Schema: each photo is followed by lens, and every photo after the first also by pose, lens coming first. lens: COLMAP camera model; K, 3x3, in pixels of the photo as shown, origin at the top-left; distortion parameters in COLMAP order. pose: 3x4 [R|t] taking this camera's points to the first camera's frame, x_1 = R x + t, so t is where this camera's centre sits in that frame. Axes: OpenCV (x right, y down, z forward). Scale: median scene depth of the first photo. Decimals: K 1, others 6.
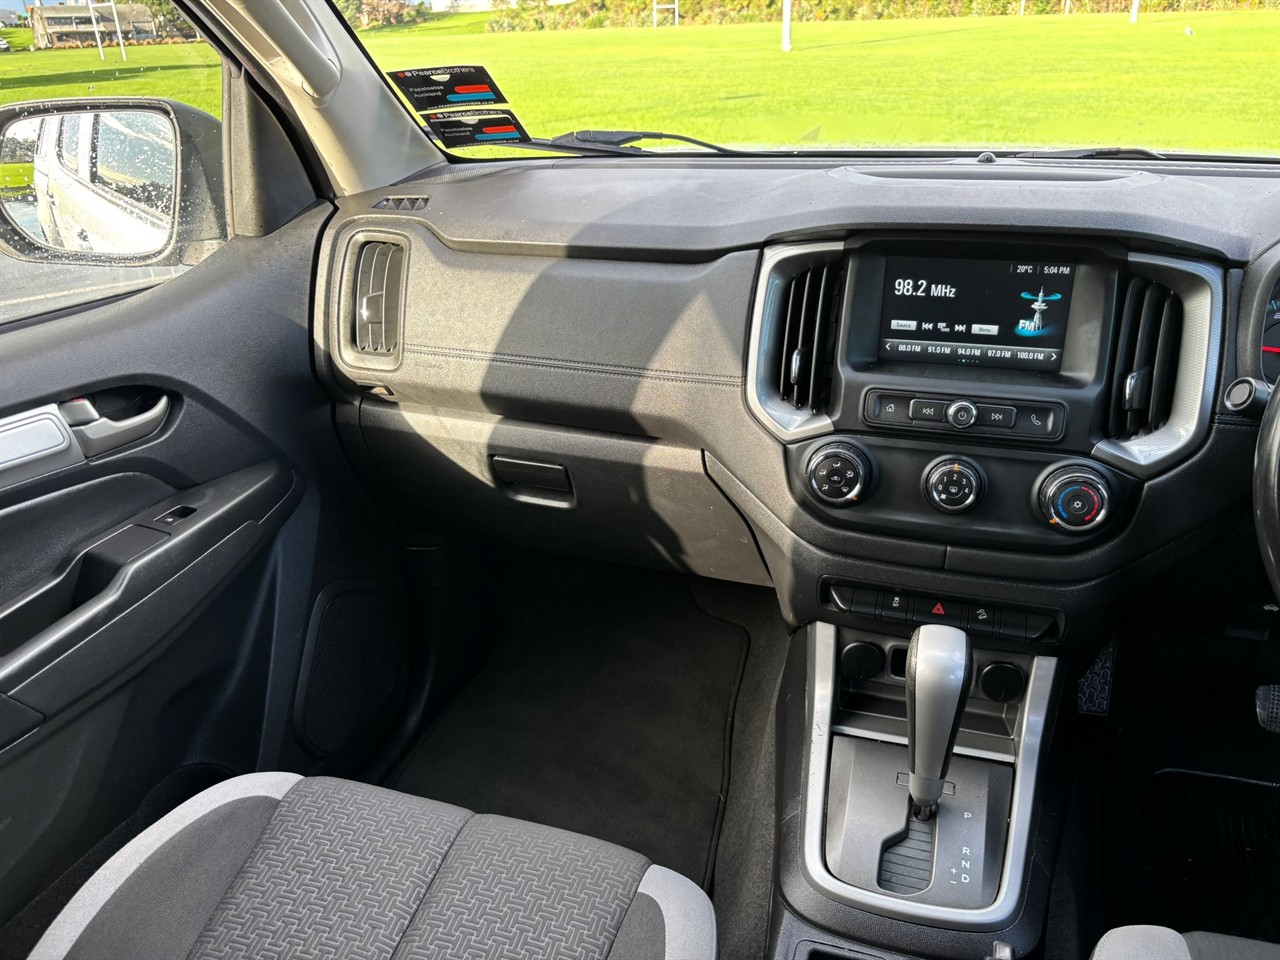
lens RADIAL K [[963.1, 0, 634.9], [0, 963.1, 463.5], [0, 0, 1]] dist [0.057644, -0.086278]
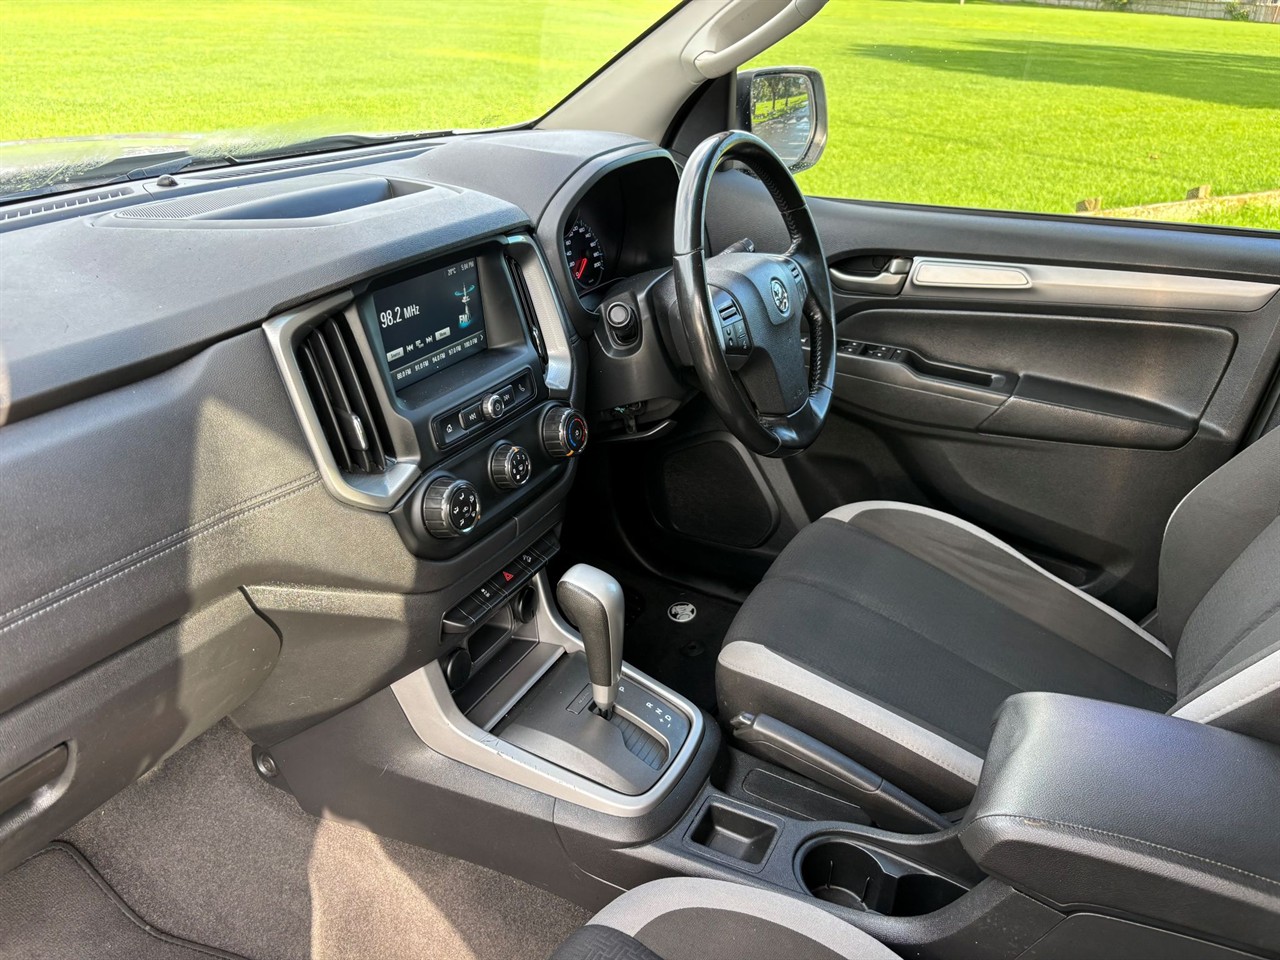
lens RADIAL K [[963.1, 0, 634.9], [0, 963.1, 463.5], [0, 0, 1]] dist [0.057644, -0.086278]
pose [[0.169368, -0.410633, 0.895932, -0.544588], [0.365528, 0.870402, 0.329833, -0.248390], [-0.915262, 0.271625, 0.297516, 0.442355]]
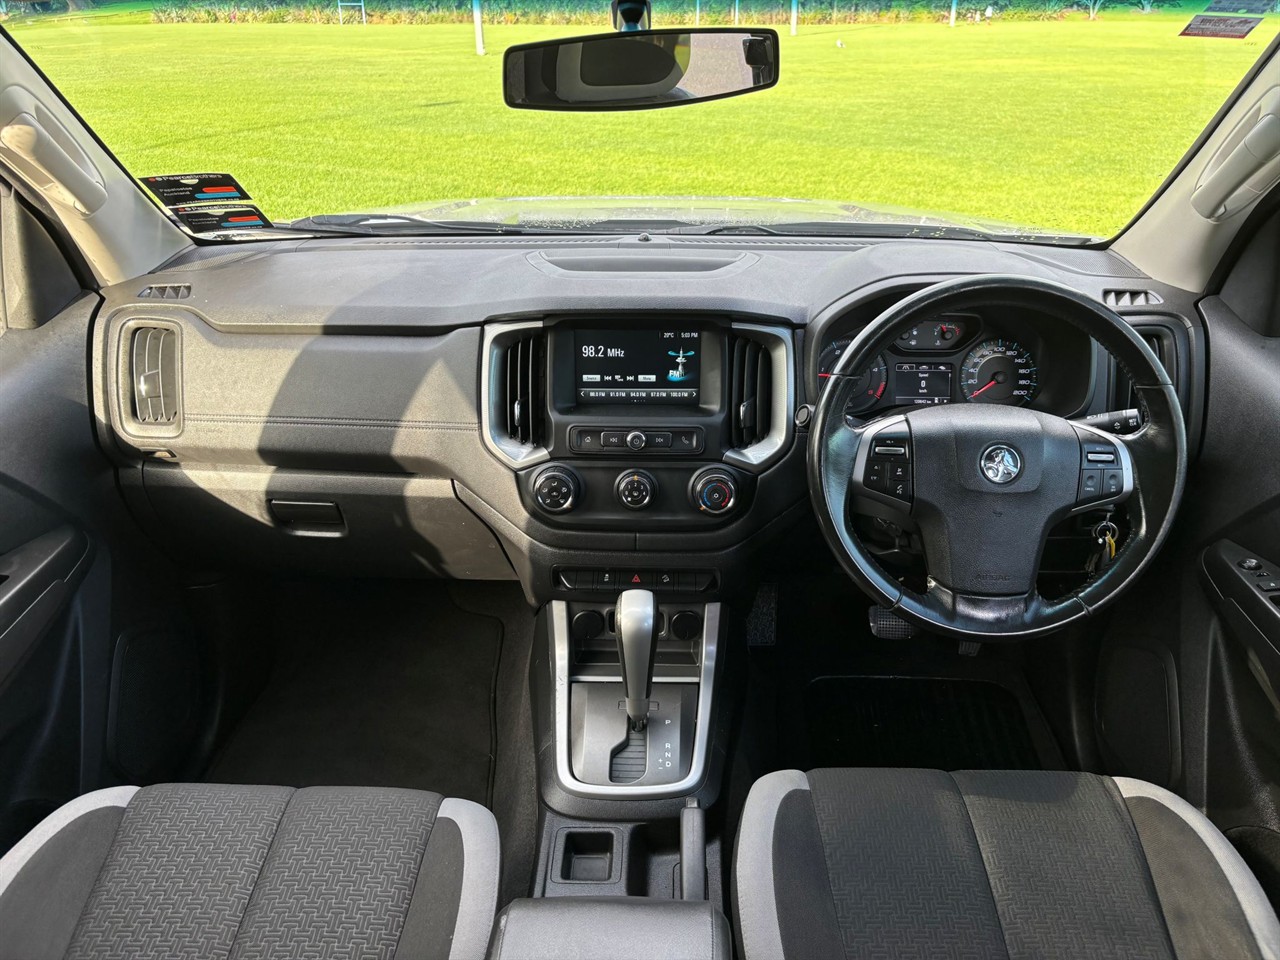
lens RADIAL K [[966.6, 0, 623.9], [0, 966.6, 474.4], [0, 0, 1]] dist [0.073783, -0.099692]
pose [[0.962064, -0.098278, 0.254507, -0.036996], [0.095125, 0.995159, 0.024700, -0.031606], [-0.255702, 0.000447, 0.966756, -0.300836]]
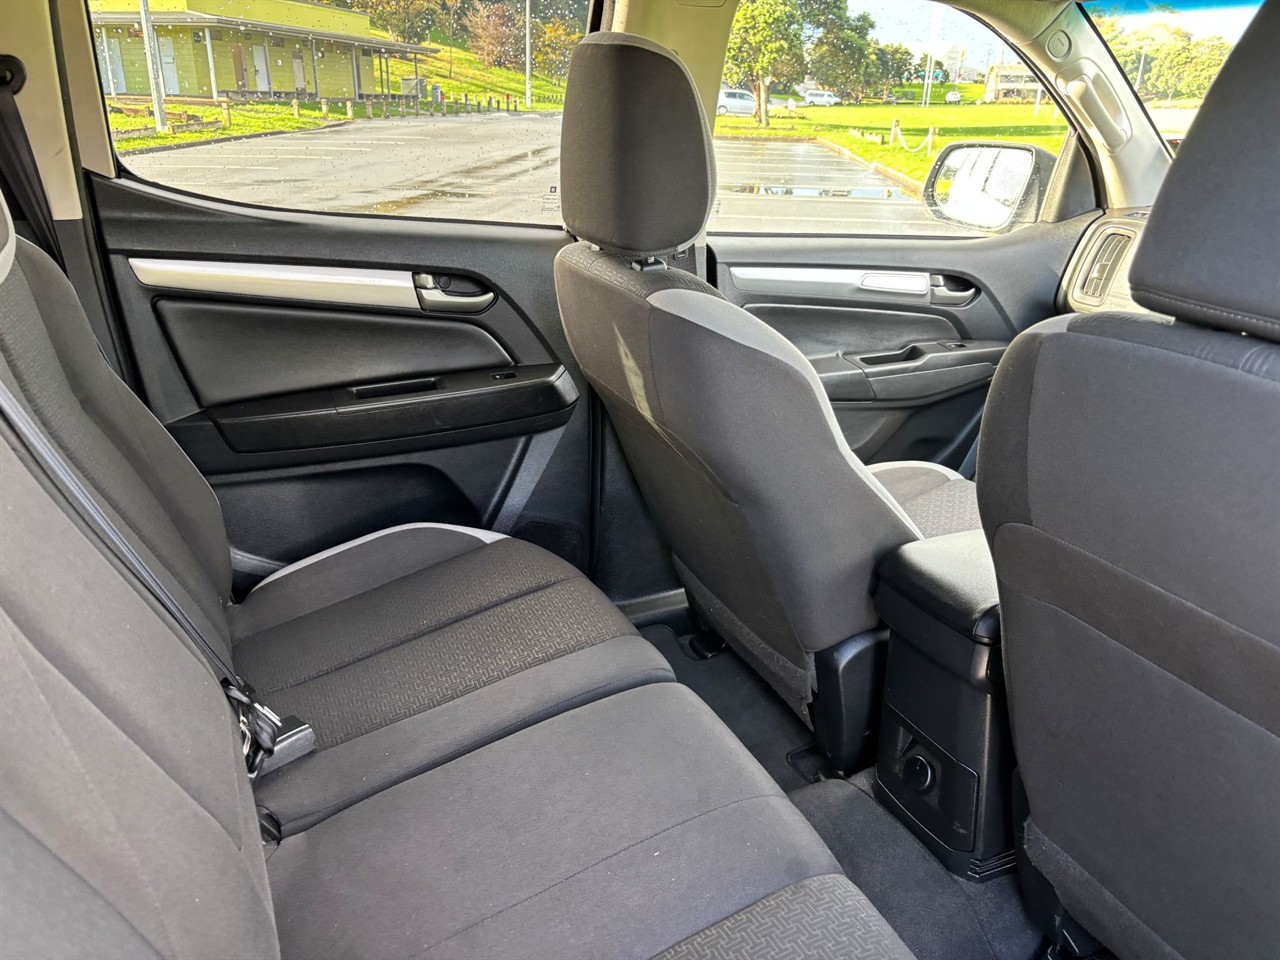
lens RADIAL K [[958.9, 0, 640.0], [0, 958.9, 480.0], [0, 0, 1]] dist [0.003629, 0.005430]
pose [[0.668593, 0.311759, -0.675122, 0.496266], [-0.335582, 0.936667, 0.100200, 0.321973], [0.663602, 0.159566, 0.730870, -0.810324]]
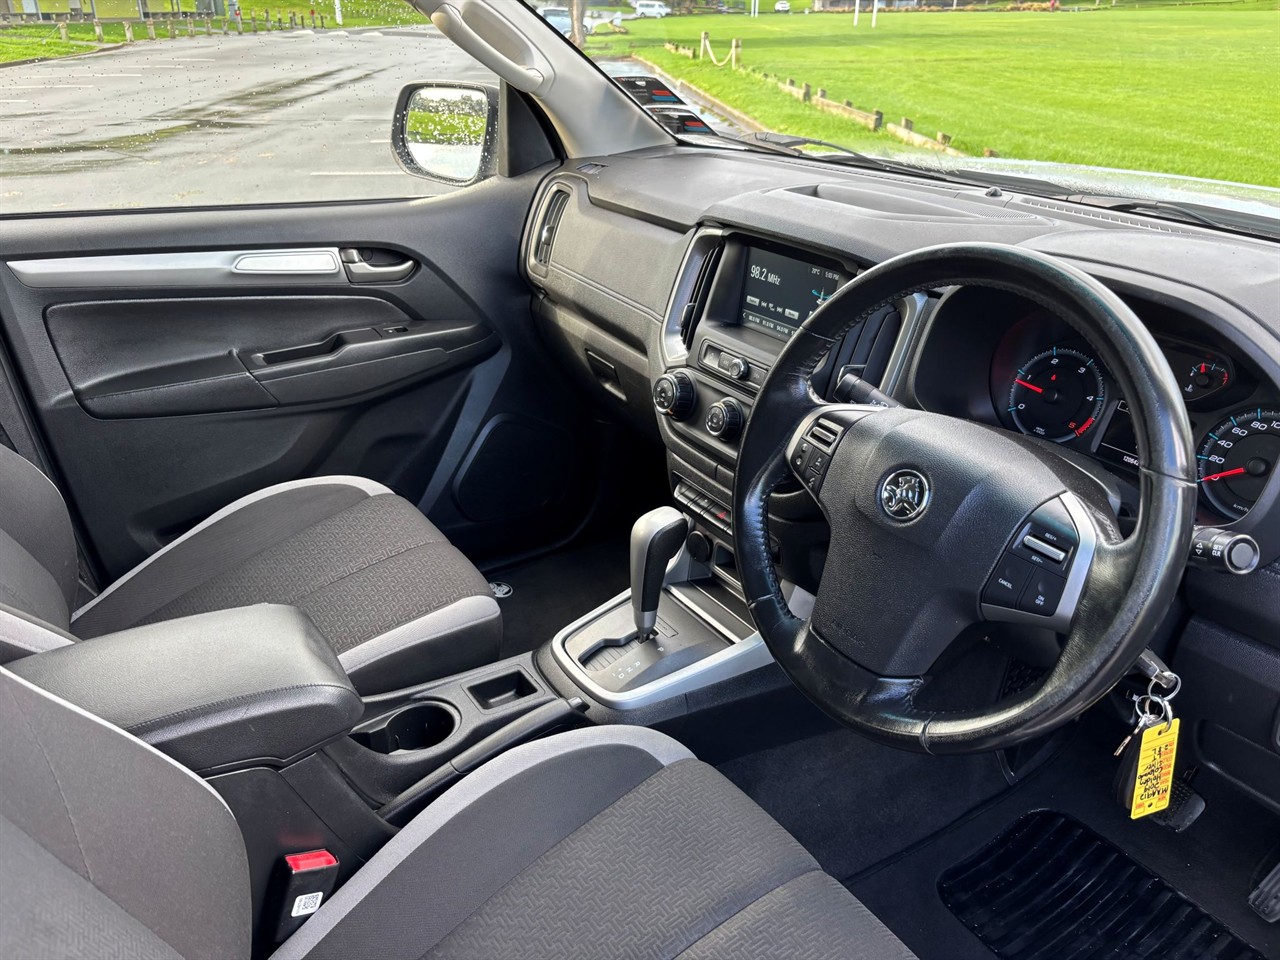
lens RADIAL K [[963.1, 0, 634.9], [0, 963.1, 463.5], [0, 0, 1]] dist [0.057644, -0.086278]
pose [[0.778713, 0.292714, -0.554909, 0.831038], [-0.279438, 0.953732, 0.110953, -0.027676], [0.561712, 0.068662, 0.824479, -0.144386]]
